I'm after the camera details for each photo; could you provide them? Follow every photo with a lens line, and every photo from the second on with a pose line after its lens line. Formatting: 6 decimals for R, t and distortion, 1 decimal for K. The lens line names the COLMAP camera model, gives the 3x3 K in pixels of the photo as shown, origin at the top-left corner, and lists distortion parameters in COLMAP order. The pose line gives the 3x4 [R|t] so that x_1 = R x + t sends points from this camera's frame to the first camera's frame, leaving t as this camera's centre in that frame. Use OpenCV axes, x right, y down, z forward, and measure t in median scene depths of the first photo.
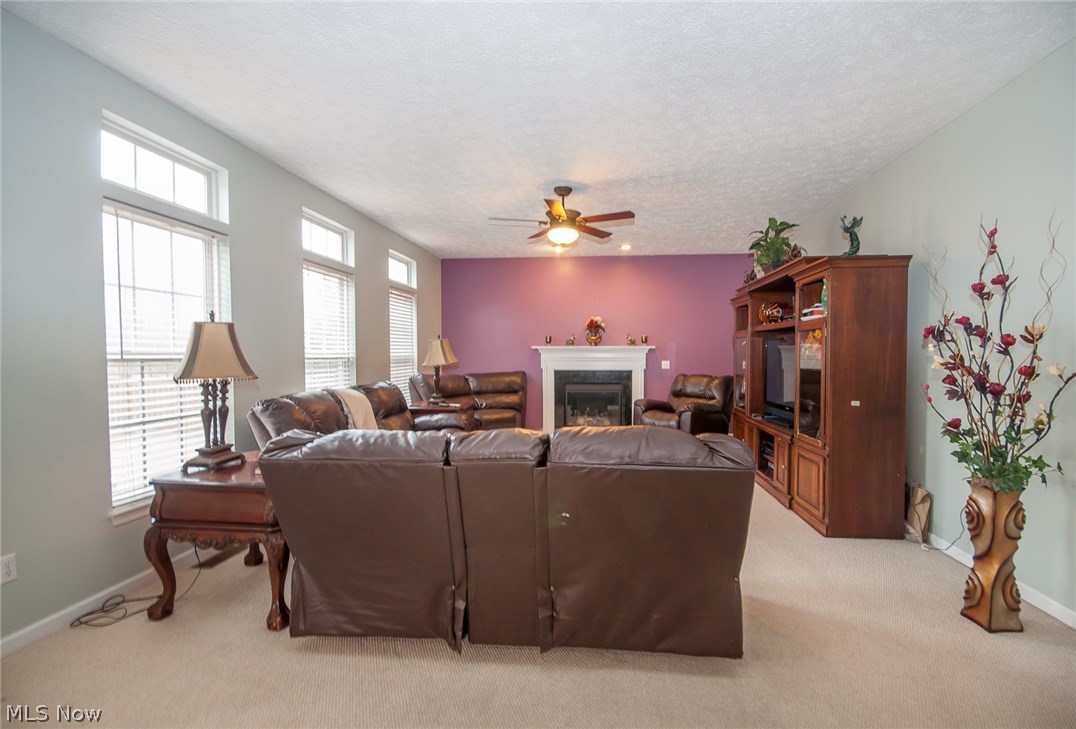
lens RADIAL K [[482.0, 0, 542.6], [0, 482.0, 366.8], [0, 0, 1]] dist [-0.000742, 0.000149]
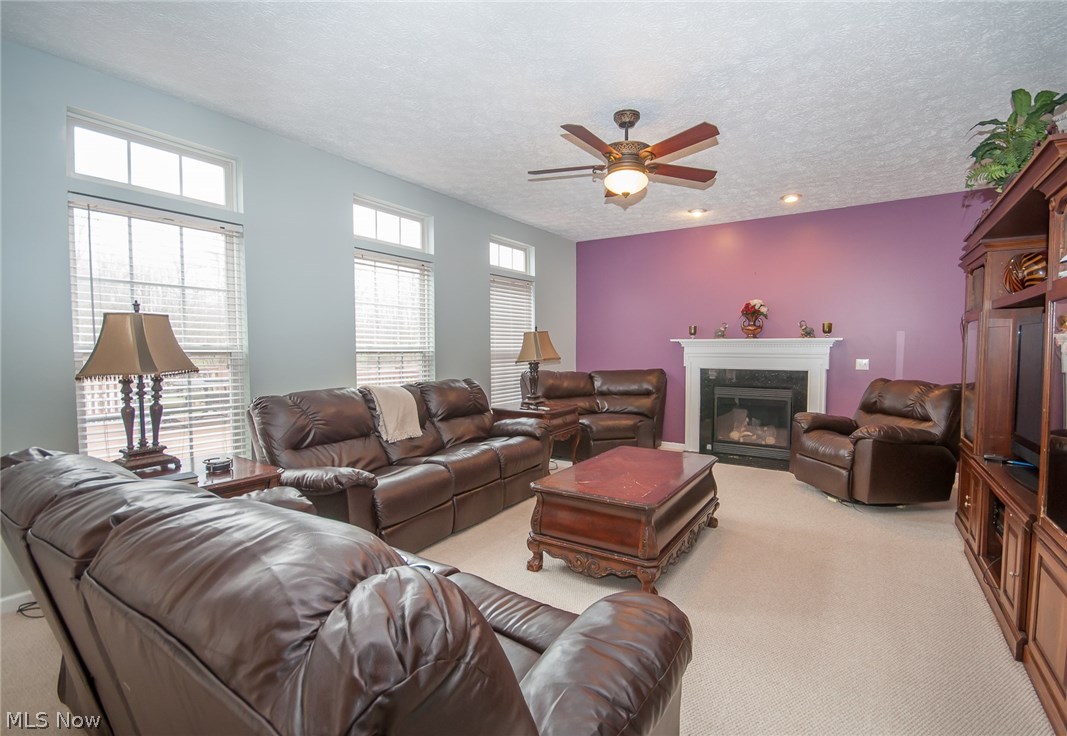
lens RADIAL K [[485.0, 0, 537.0], [0, 485.0, 369.7], [0, 0, 1]] dist [-0.001118, -0.000800]
pose [[0.899505, 0.019951, -0.436455, 0.167608], [-0.012431, 0.999721, 0.020078, -0.005733], [0.436734, -0.012635, 0.899502, 0.204417]]
